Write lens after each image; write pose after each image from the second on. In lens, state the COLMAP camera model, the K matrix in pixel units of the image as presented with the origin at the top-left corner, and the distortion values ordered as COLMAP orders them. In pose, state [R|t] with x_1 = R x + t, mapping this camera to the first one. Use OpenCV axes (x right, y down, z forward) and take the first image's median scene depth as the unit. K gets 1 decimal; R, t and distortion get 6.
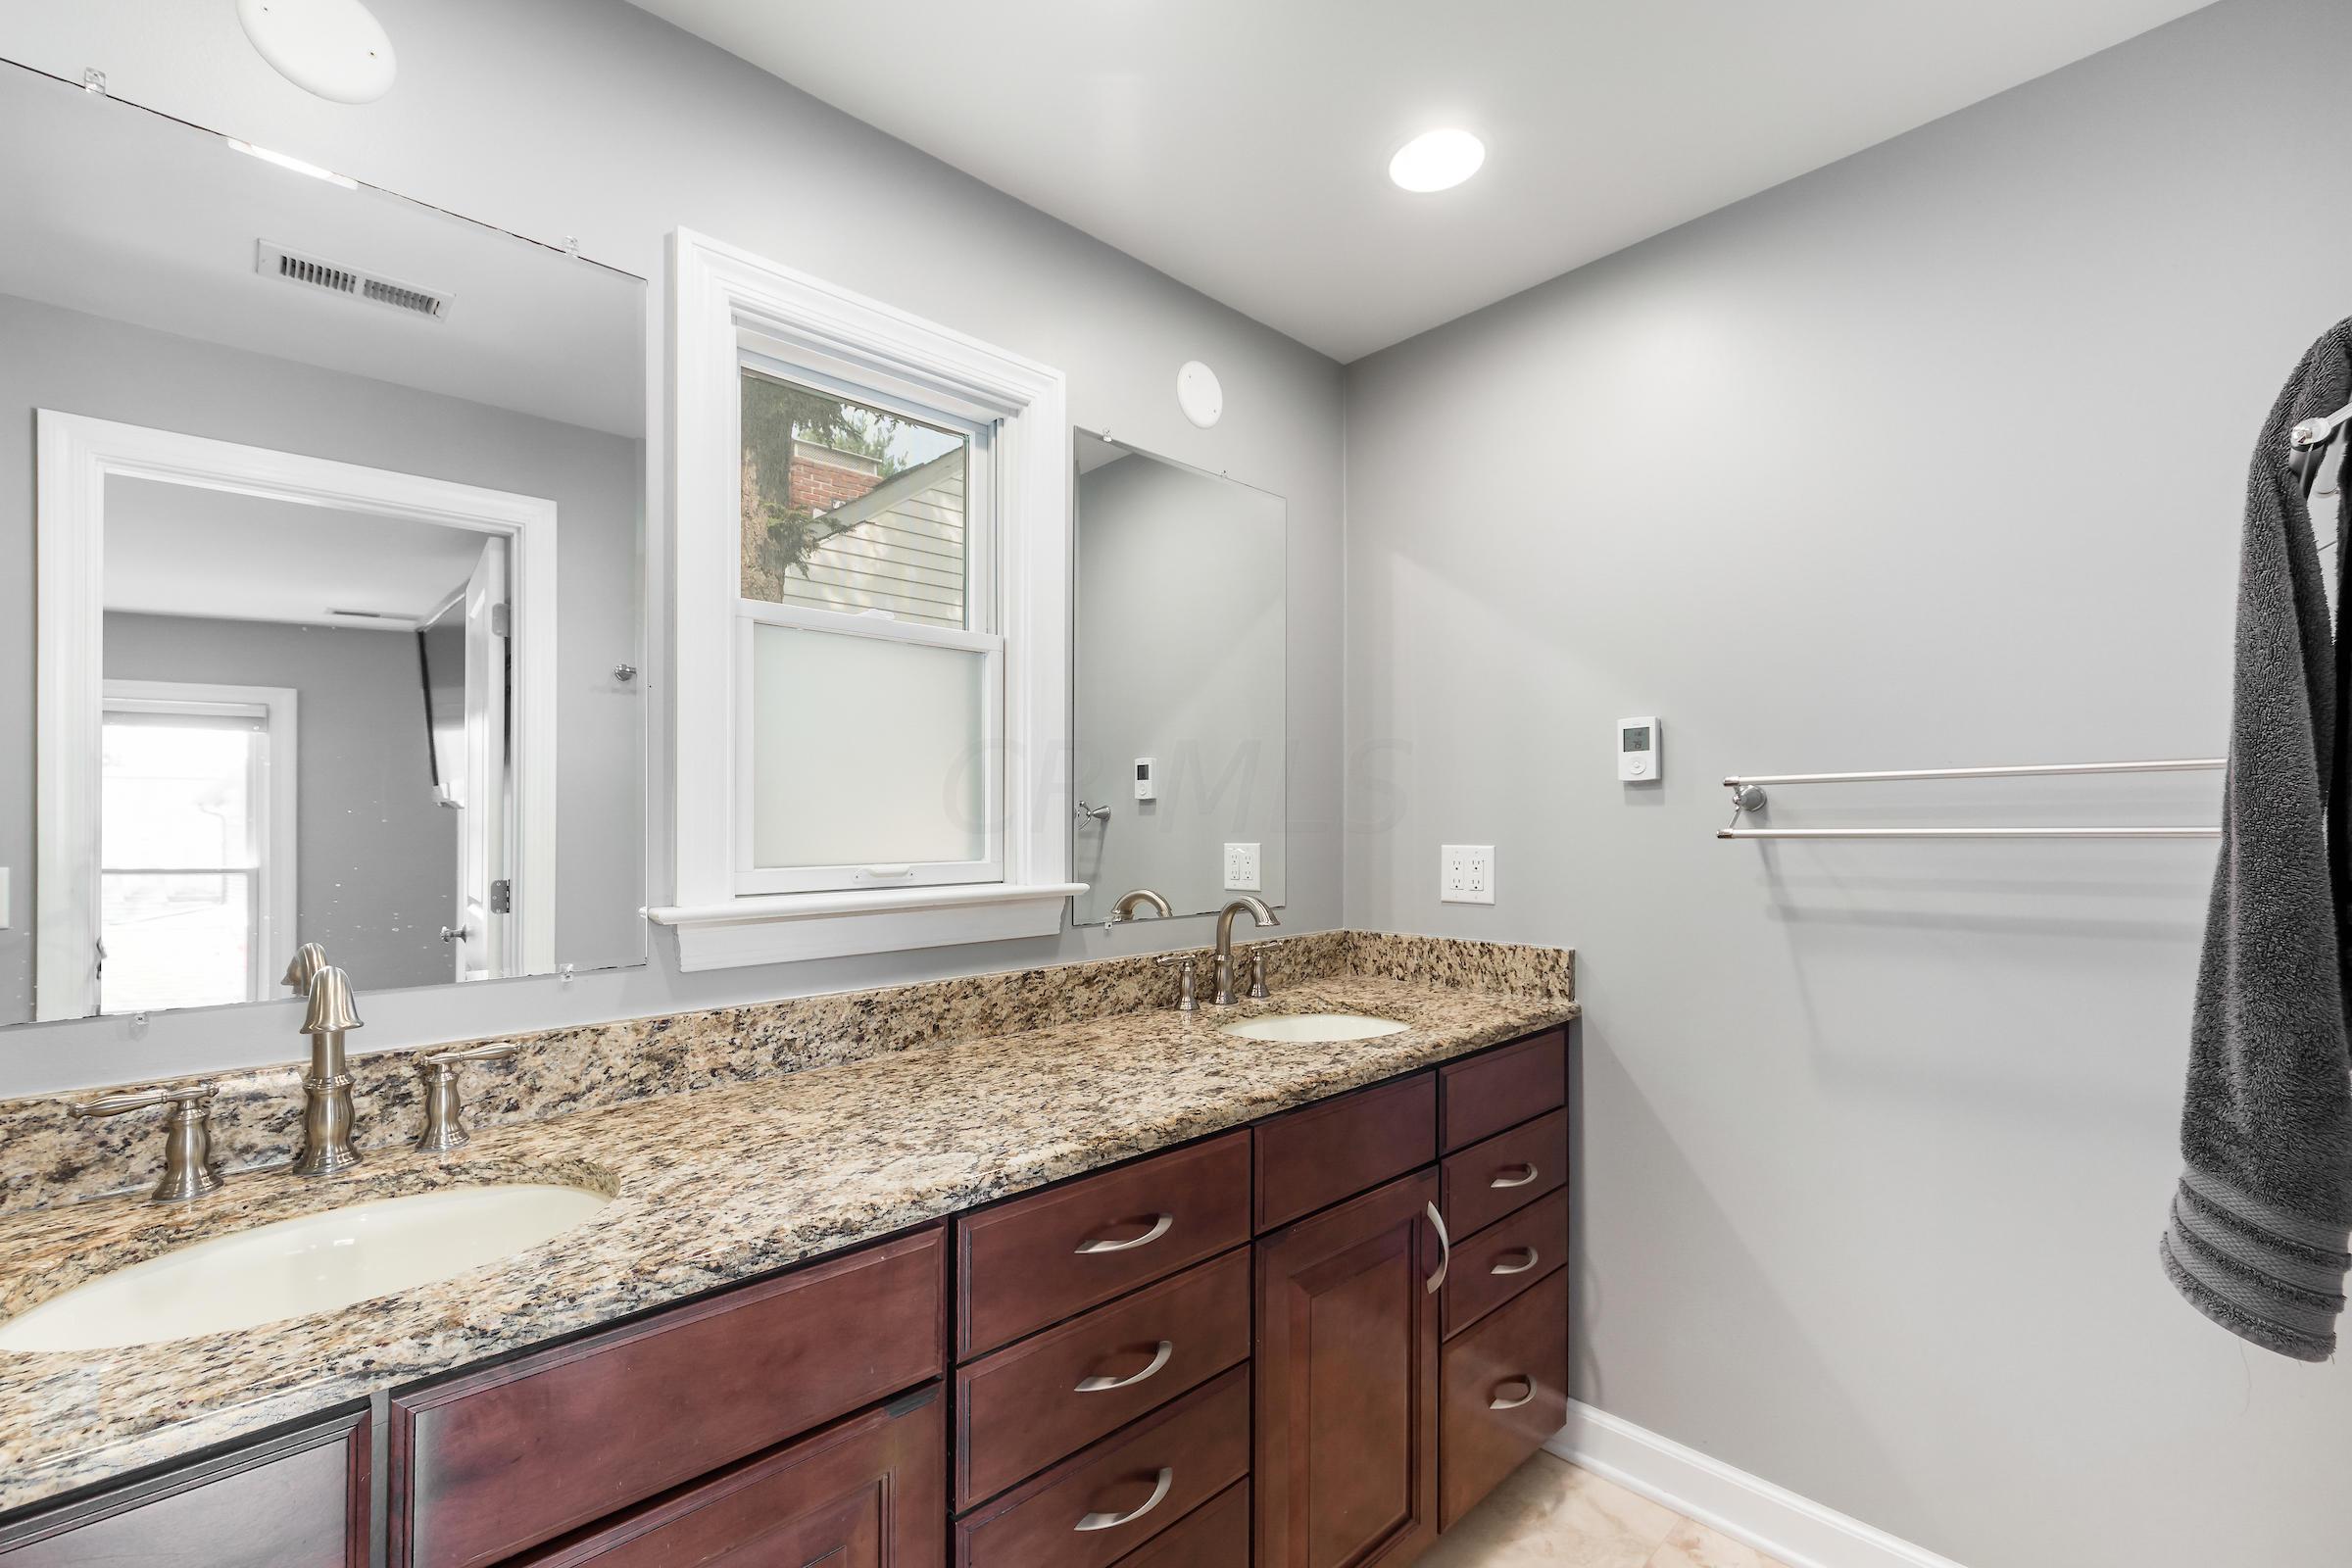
lens RADIAL K [[983.6, 0, 1164.1], [0, 983.6, 809.0], [0, 0, 1]] dist [0.004692, 0.000338]
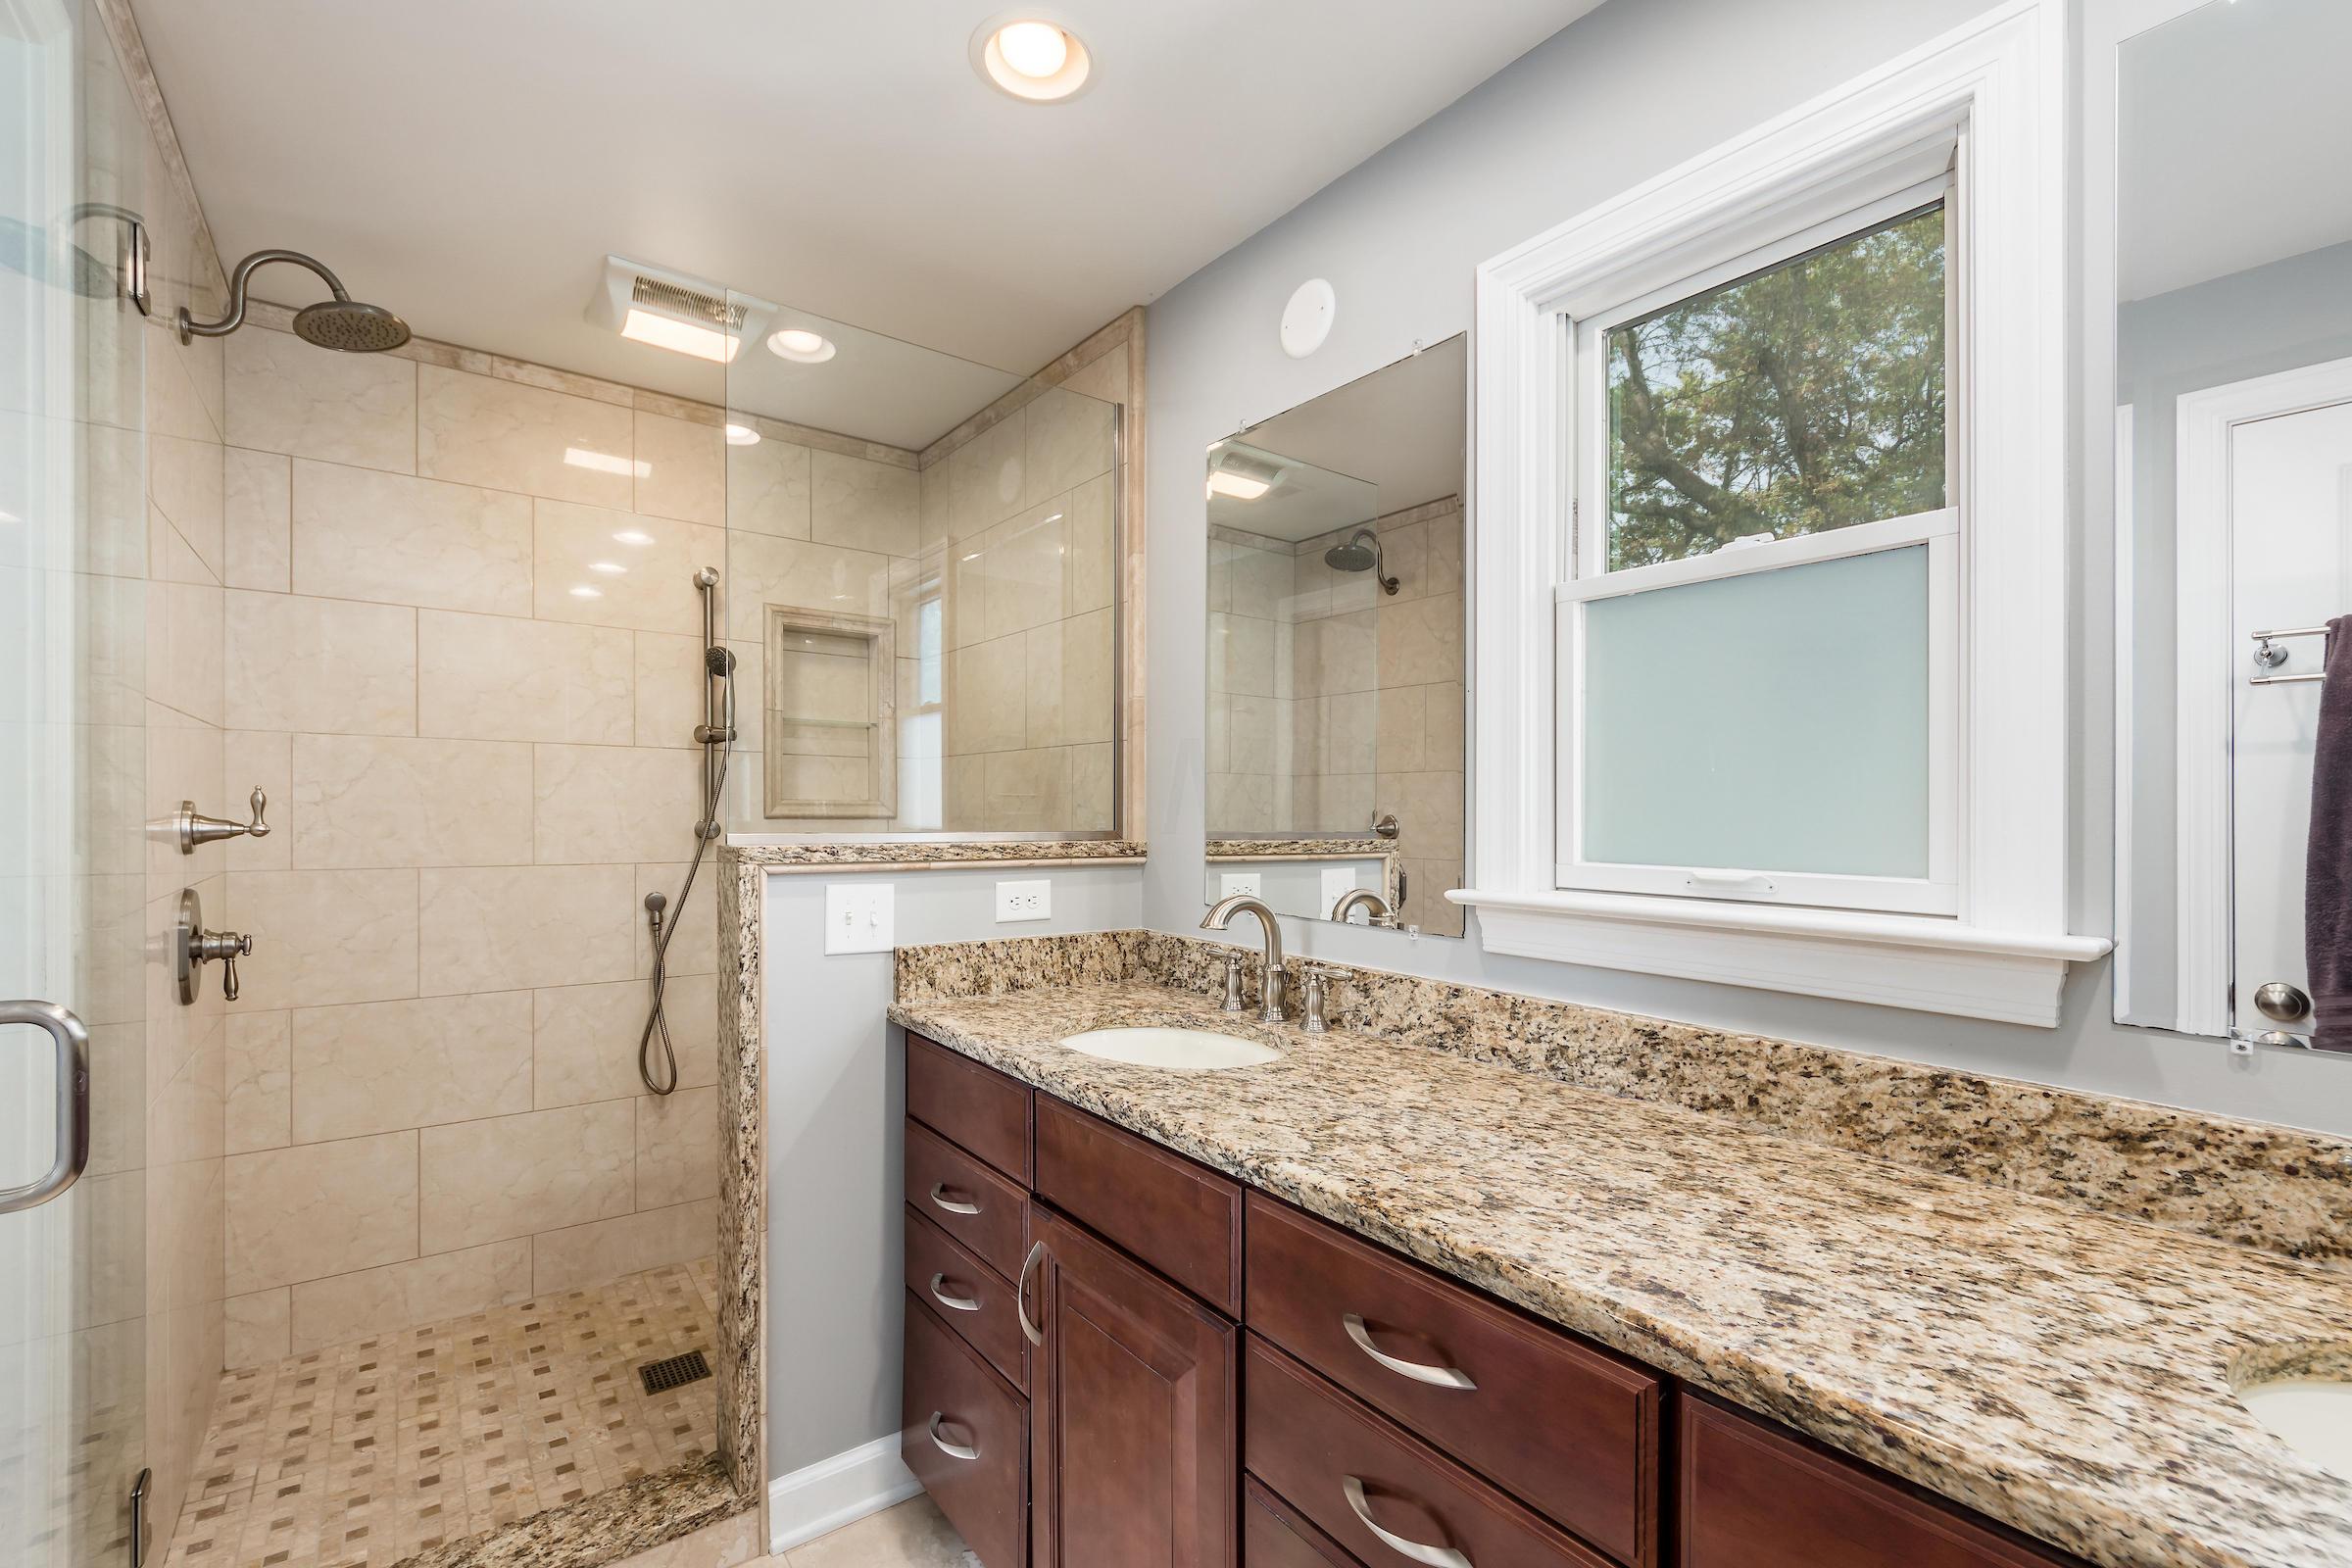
lens RADIAL K [[1039.9, 0, 1167.3], [0, 1039.9, 791.6], [0, 0, 1]] dist [-0.004599, -0.000237]
pose [[-0.121216, -0.013835, -0.992530, 0.672200], [0.004516, 0.999885, -0.014490, 0.005844], [0.992616, -0.006239, -0.121139, 0.777540]]
